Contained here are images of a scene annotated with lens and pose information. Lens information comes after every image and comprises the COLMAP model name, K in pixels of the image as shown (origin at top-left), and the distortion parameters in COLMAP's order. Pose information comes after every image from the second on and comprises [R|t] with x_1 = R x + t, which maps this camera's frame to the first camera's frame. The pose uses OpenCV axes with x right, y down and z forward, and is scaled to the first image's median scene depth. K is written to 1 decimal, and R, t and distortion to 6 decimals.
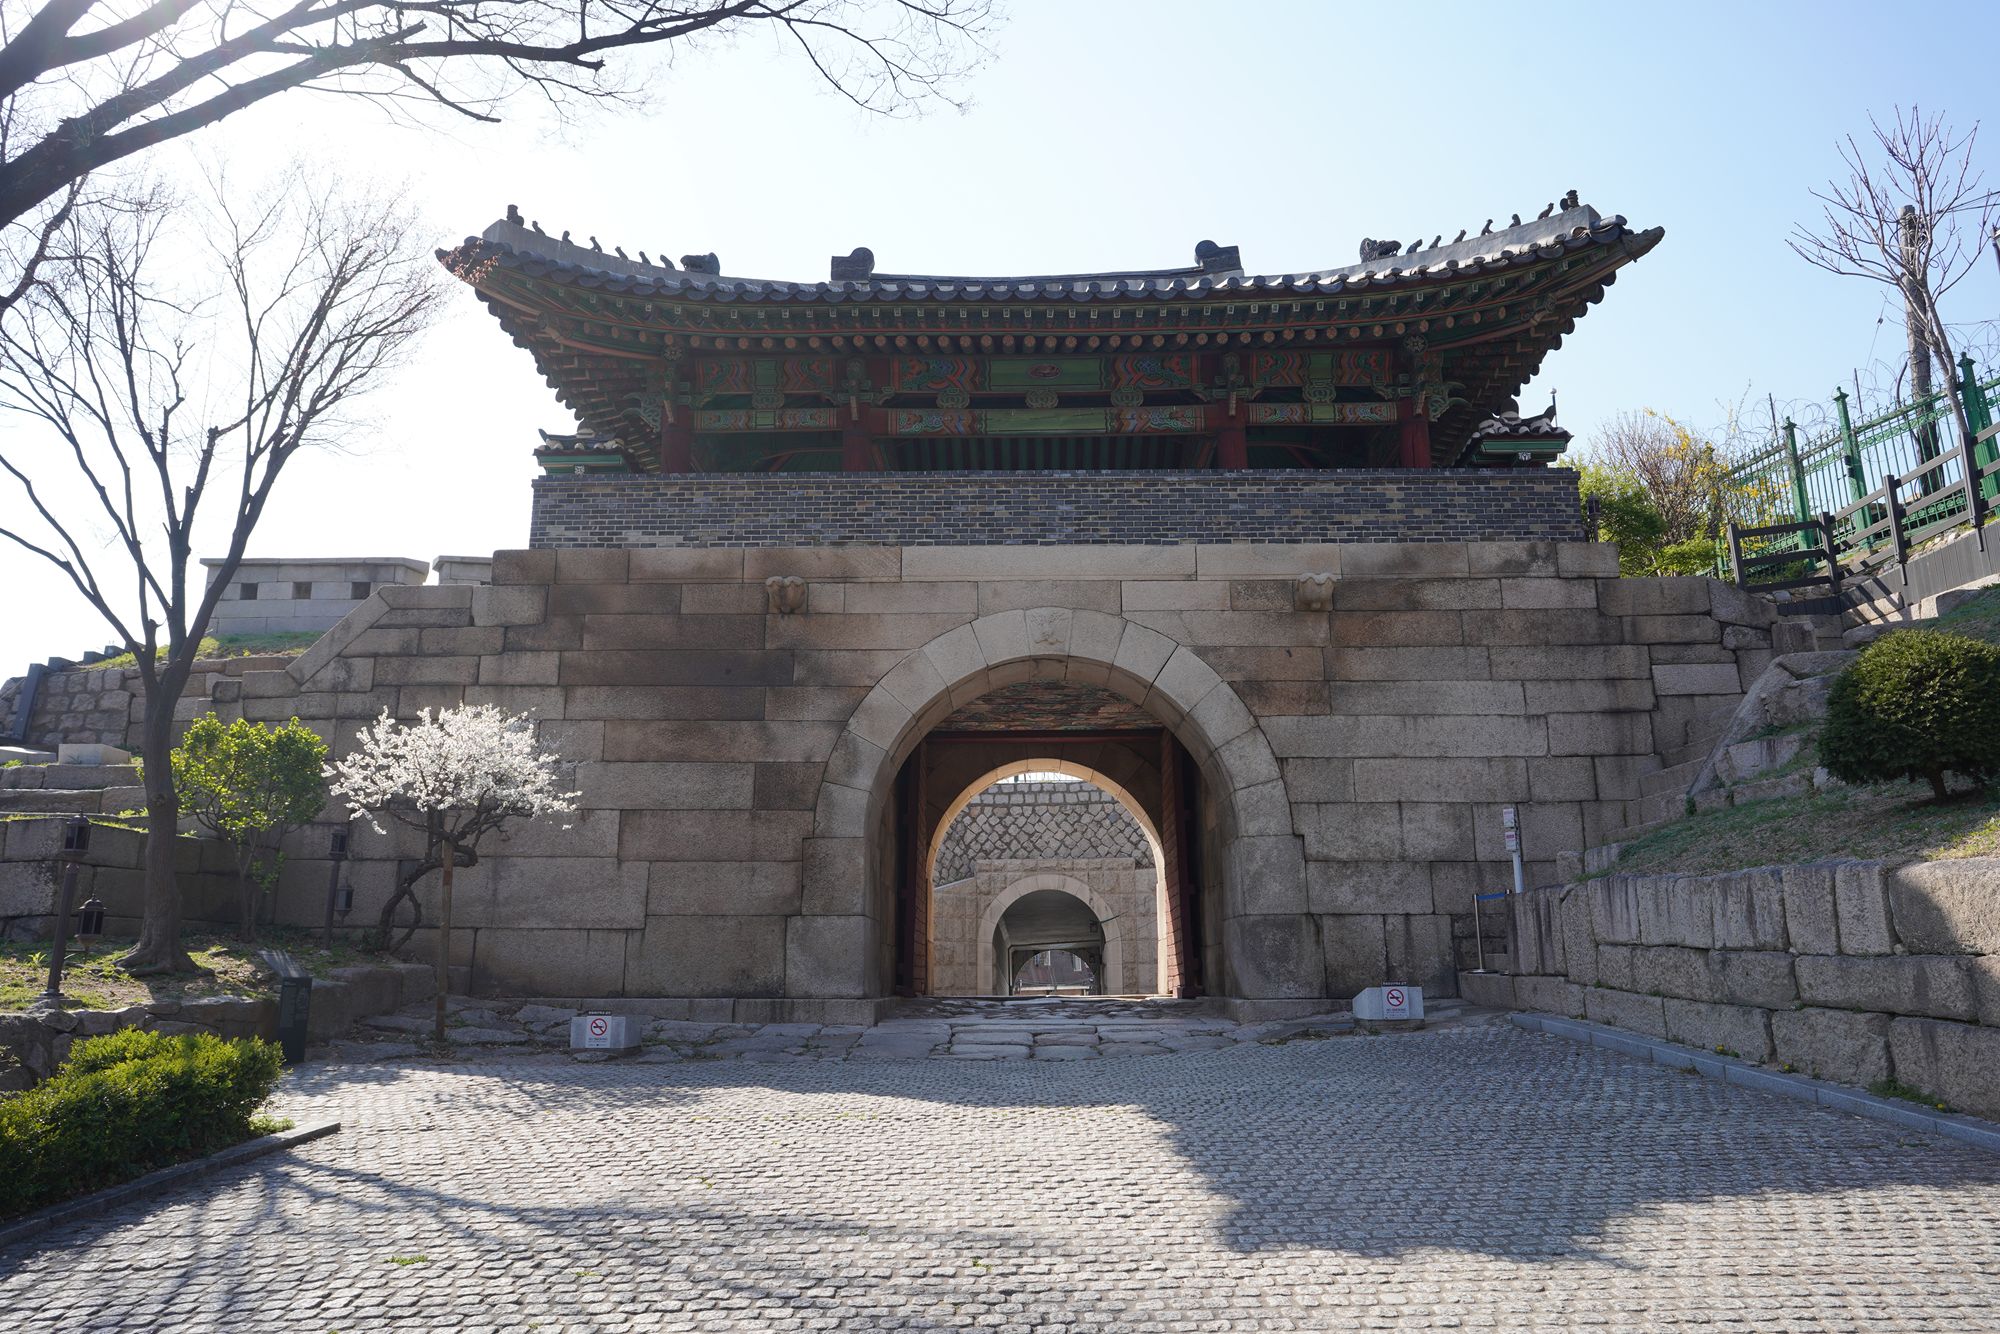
lens RADIAL K [[1315.4, 0, 990.9], [0, 1315.4, 667.7], [0, 0, 1]] dist [-0.017921, 0.022148]
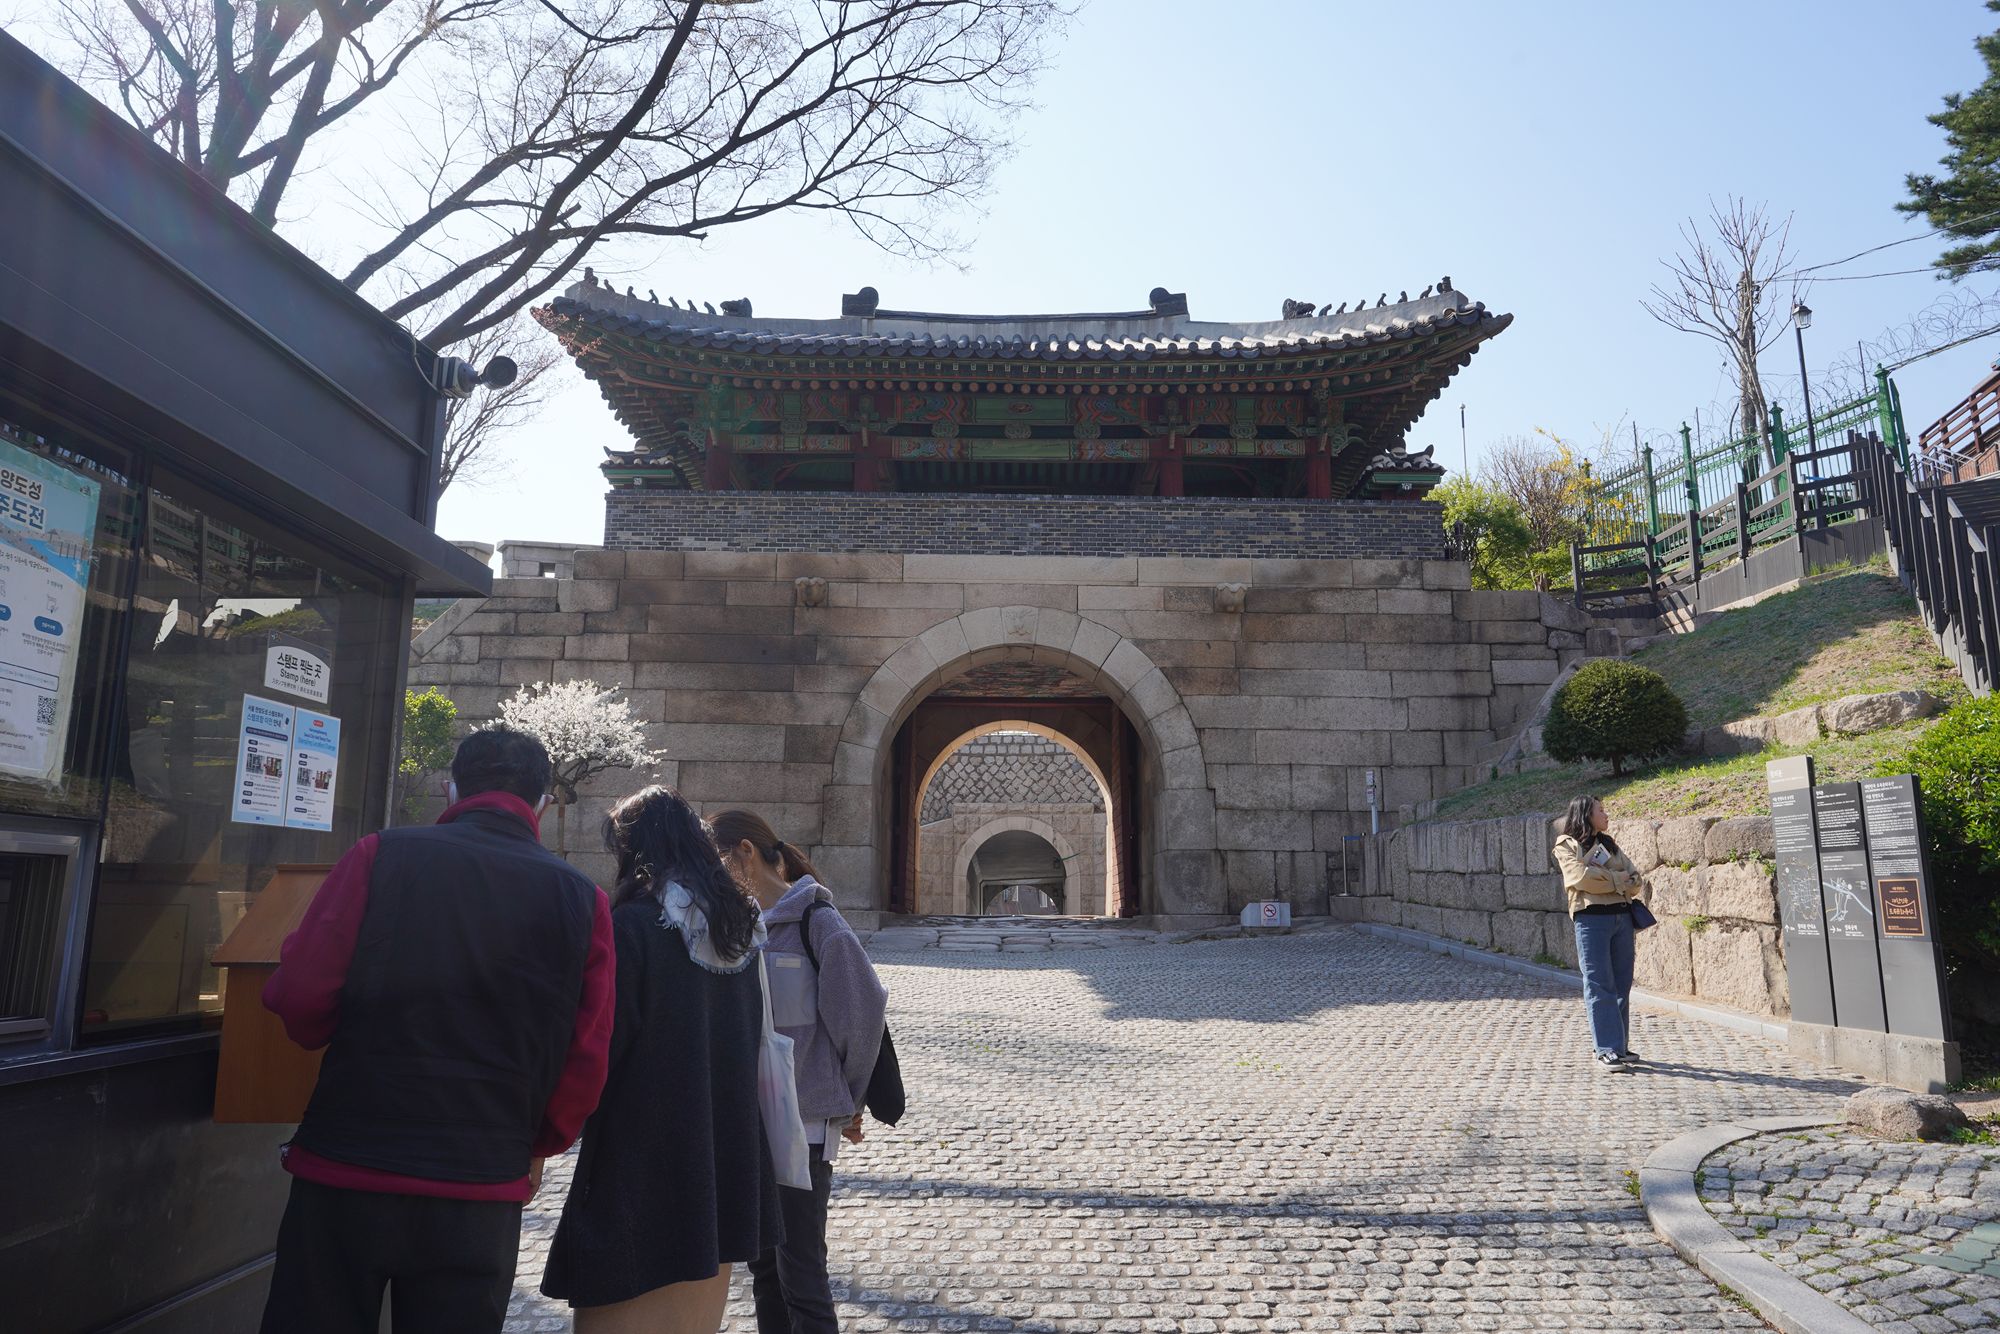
lens RADIAL K [[1322.0, 0, 989.7], [0, 1322.0, 668.5], [0, 0, 1]] dist [-0.004471, 0.004983]
pose [[0.999670, 0.016764, 0.019473, -0.008553], [-0.017606, 0.998881, 0.043893, -0.040904], [-0.018715, -0.044222, 0.998846, -0.268197]]
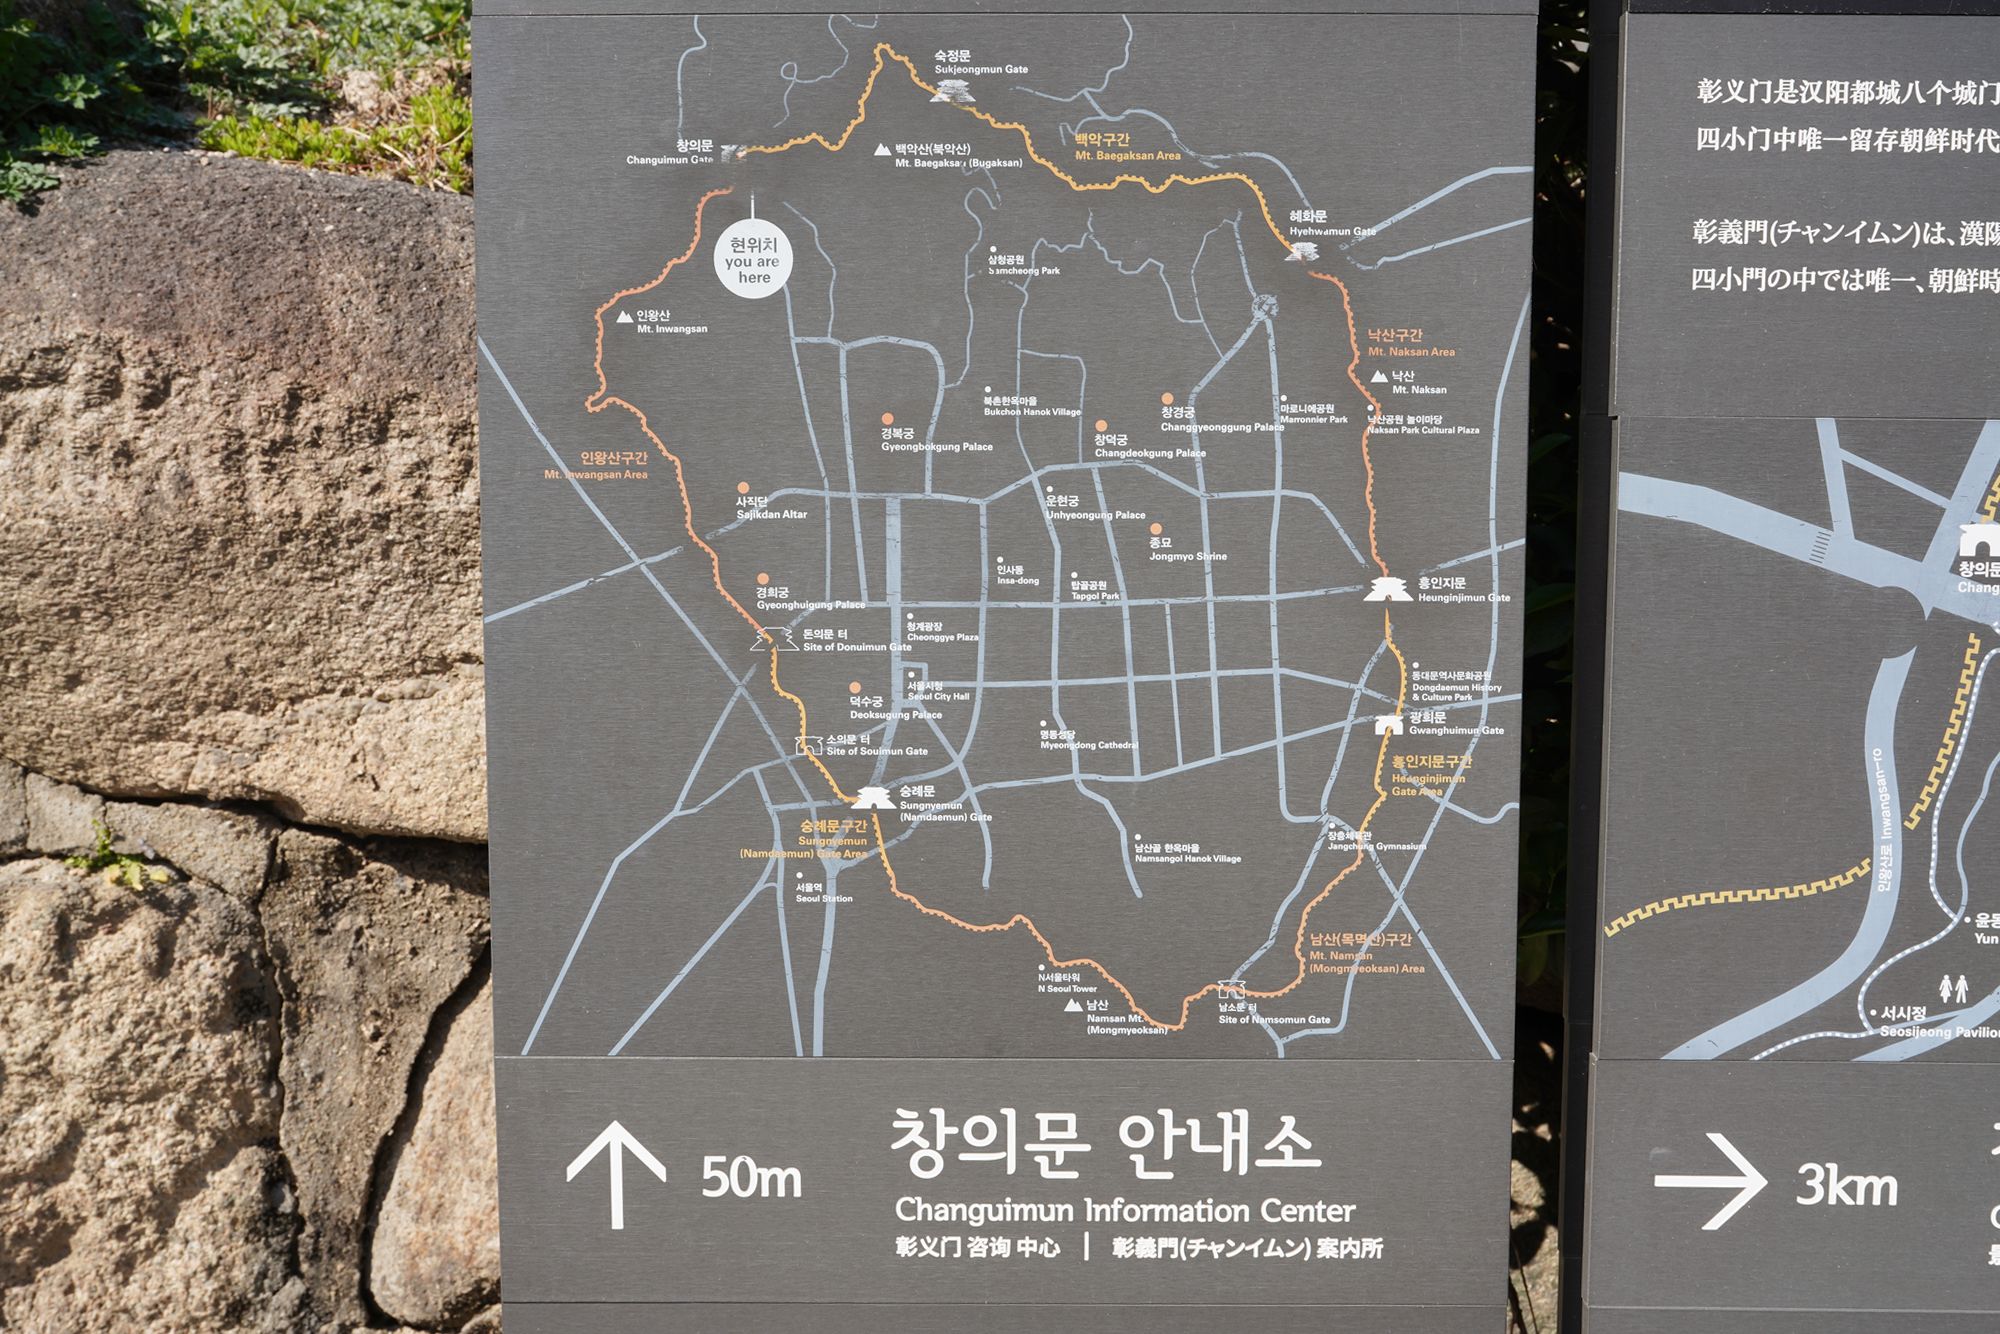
lens RADIAL K [[1397.4, 0, 1008.9], [0, 1397.4, 621.5], [0, 0, 1]] dist [-0.022865, 0.021791]
pose [[0.002576, -0.090722, 0.995873, 0.275168], [-0.229001, 0.969358, 0.088898, 0.056873], [-0.973423, -0.228284, -0.018278, 0.219581]]
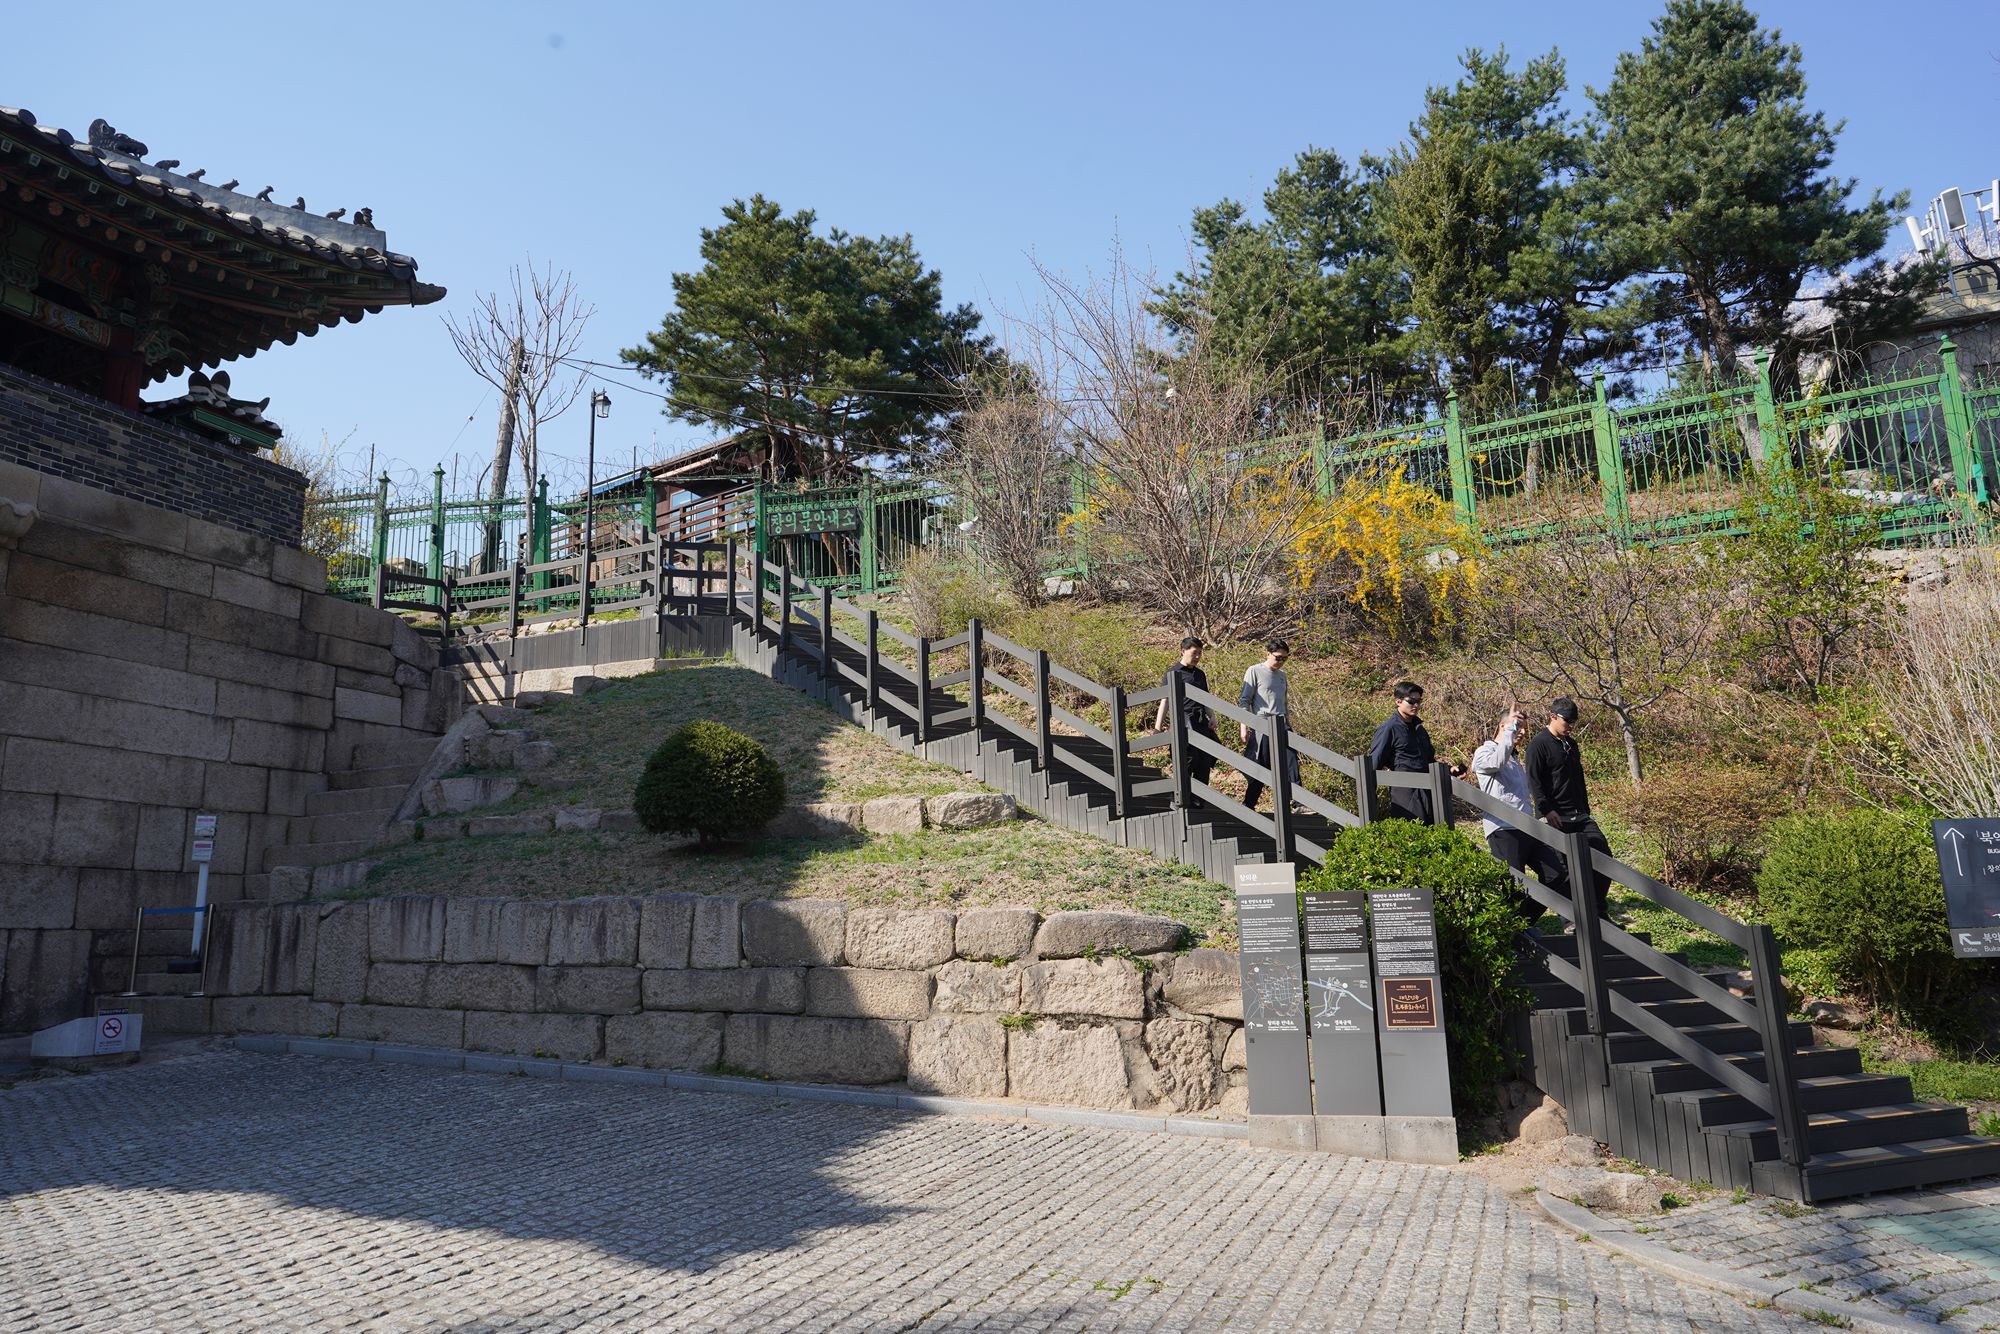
lens RADIAL K [[1322.0, 0, 989.7], [0, 1322.0, 668.5], [0, 0, 1]] dist [-0.004471, 0.004983]
pose [[0.369087, 0.185535, 0.910687, -0.242723], [-0.181256, 0.975426, -0.125264, 0.020454], [-0.911549, -0.118834, 0.393646, 0.128884]]
